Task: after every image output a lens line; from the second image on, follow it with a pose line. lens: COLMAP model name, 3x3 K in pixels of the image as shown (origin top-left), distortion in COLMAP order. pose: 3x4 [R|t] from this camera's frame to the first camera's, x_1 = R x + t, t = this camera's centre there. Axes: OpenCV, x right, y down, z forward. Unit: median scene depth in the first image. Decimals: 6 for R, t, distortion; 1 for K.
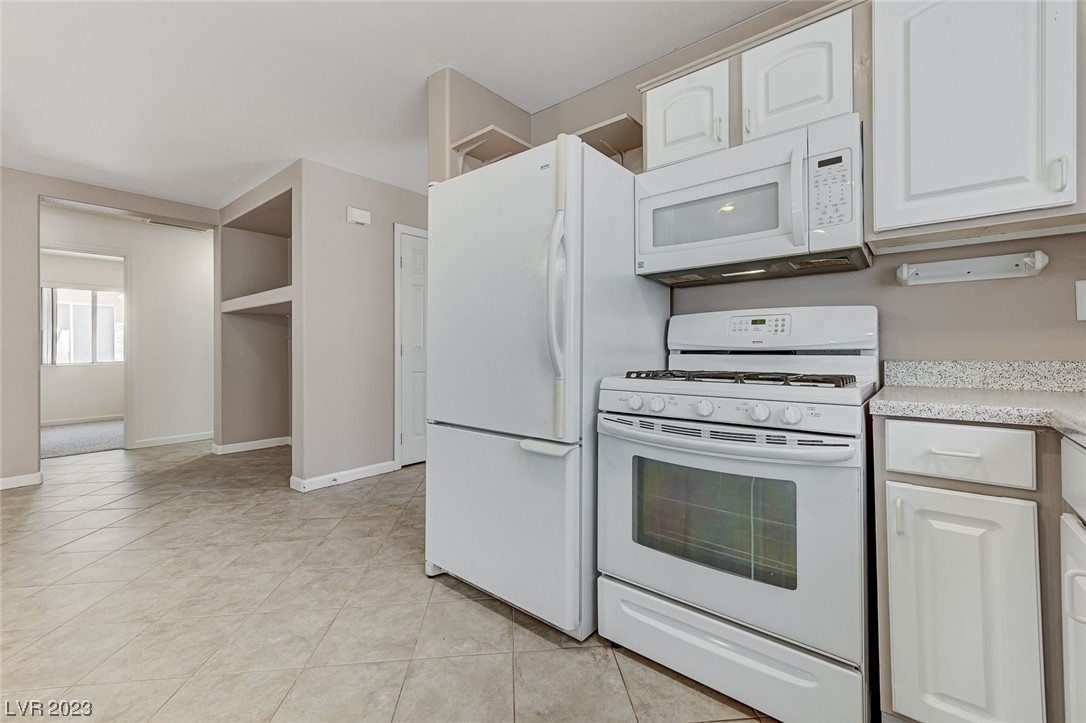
lens RADIAL K [[449.7, 0, 549.3], [0, 449.7, 345.6], [0, 0, 1]] dist [0.005812, 0.003135]
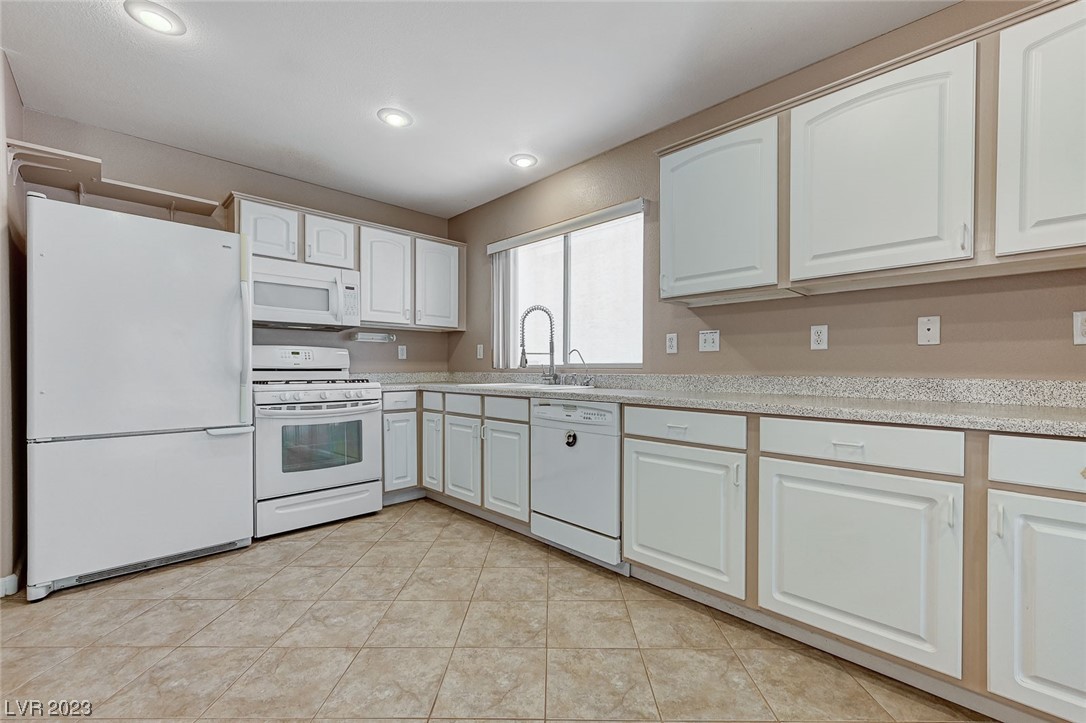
lens RADIAL K [[449.7, 0, 555.6], [0, 449.7, 374.4], [0, 0, 1]] dist [0.005812, 0.003135]
pose [[0.088014, -0.009823, 0.996071, -1.484392], [-0.008338, 0.999909, 0.010597, 0.006522], [-0.996084, -0.009238, 0.087924, -0.252055]]
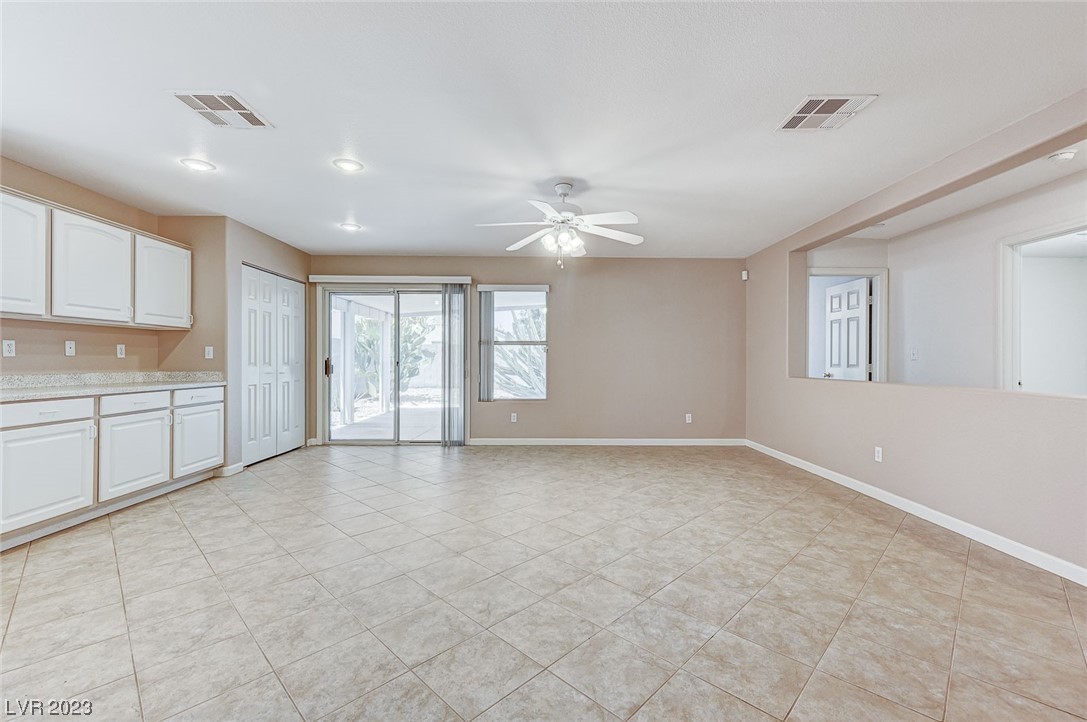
lens RADIAL K [[458.6, 0, 538.9], [0, 458.6, 359.4], [0, 0, 1]] dist [0.019712, 0.001669]
pose [[-0.770614, 0.006371, -0.637270, -0.528603], [0.009781, 0.999950, -0.001832, -0.022188], [0.637227, -0.007645, -0.770638, 2.139241]]
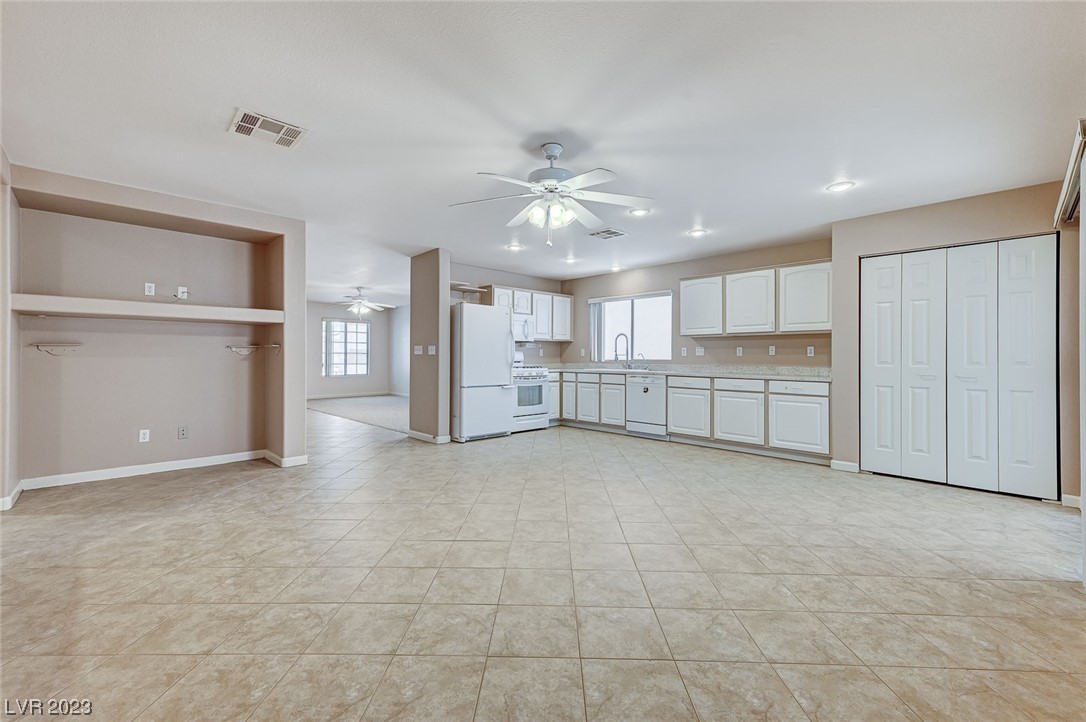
lens RADIAL K [[458.2, 0, 555.1], [0, 458.2, 360.3], [0, 0, 1]] dist [0.019712, 0.001669]
pose [[0.090231, 0.000855, 0.995921, -3.988225], [-0.012266, 0.999925, 0.000253, -0.006533], [-0.995845, -0.012239, 0.090235, 0.251329]]
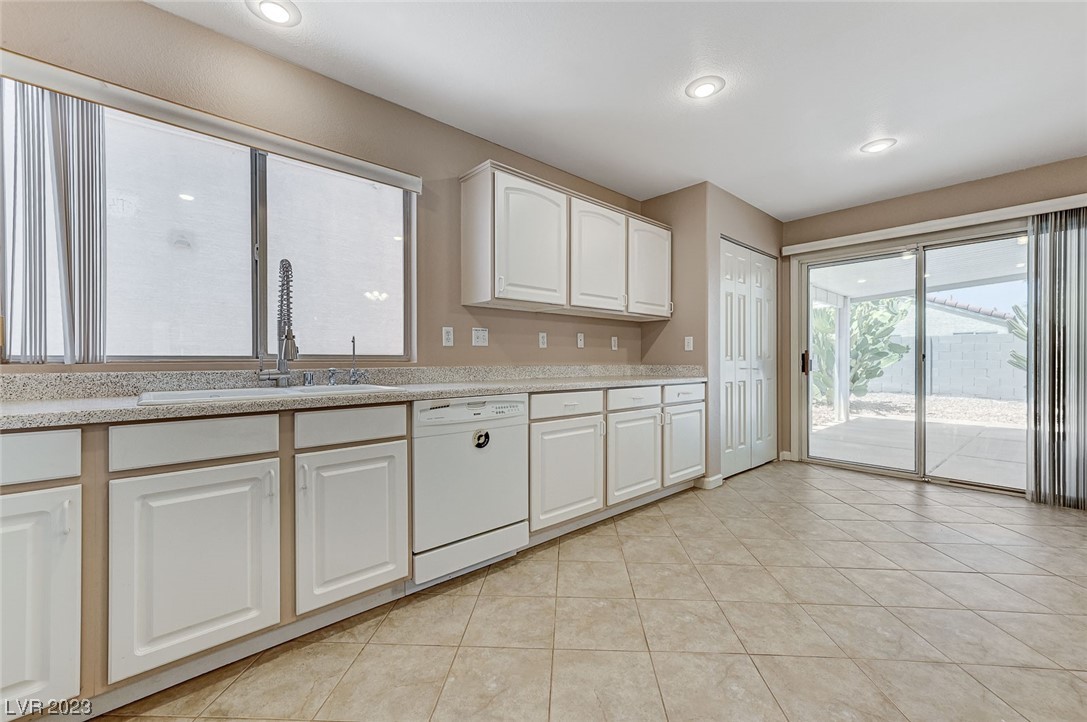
lens RADIAL K [[437.5, 0, 541.0], [0, 437.5, 363.9], [0, 0, 1]] dist [0.009951, -0.000681]
pose [[-0.988225, 0.008697, 0.152761, -0.358310], [0.008745, 0.999962, -0.000358, 0.014026], [-0.152758, 0.000982, -0.988263, 1.102074]]
